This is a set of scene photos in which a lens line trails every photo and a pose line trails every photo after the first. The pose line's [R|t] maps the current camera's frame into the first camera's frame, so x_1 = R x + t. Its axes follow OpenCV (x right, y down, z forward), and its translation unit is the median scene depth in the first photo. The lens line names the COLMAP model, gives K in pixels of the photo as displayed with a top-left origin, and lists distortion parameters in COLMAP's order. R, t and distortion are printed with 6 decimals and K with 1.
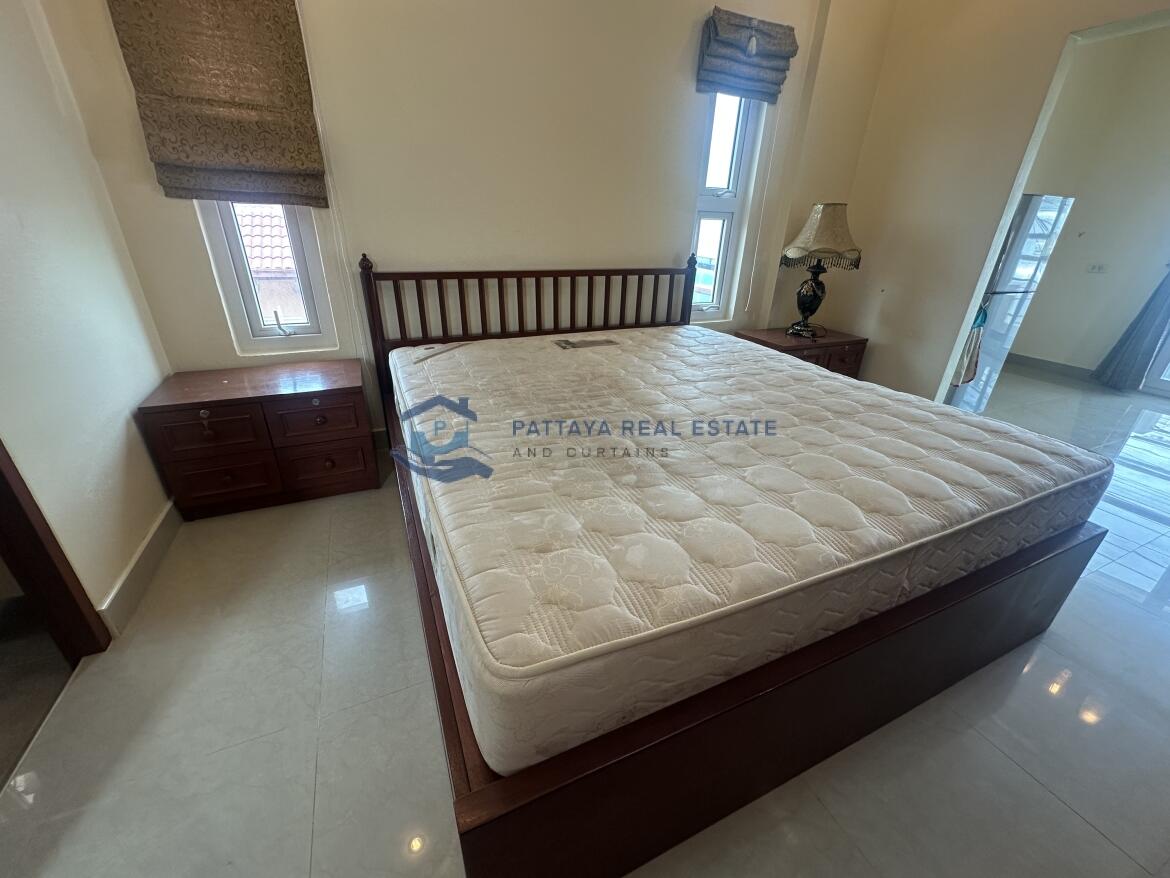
lens RADIAL K [[467.3, 0, 585.0], [0, 467.3, 439.0], [0, 0, 1]] dist [-0.000205, -0.000032]
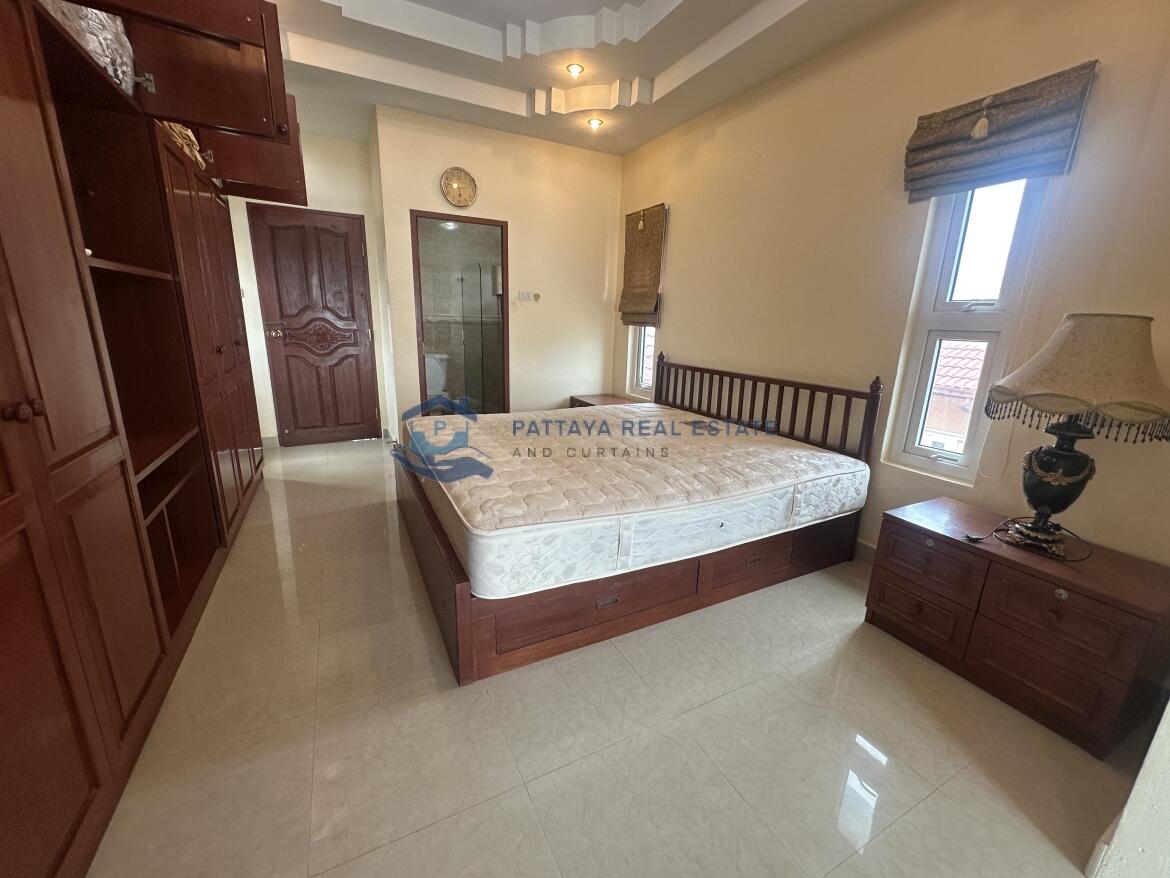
lens RADIAL K [[467.3, 0, 585.0], [0, 467.3, 439.0], [0, 0, 1]] dist [-0.000205, -0.000032]
pose [[0.042549, 0.210606, -0.976644, 1.027395], [-0.470342, 0.866655, 0.166397, -0.197962], [0.881458, 0.452277, 0.135933, 0.485499]]
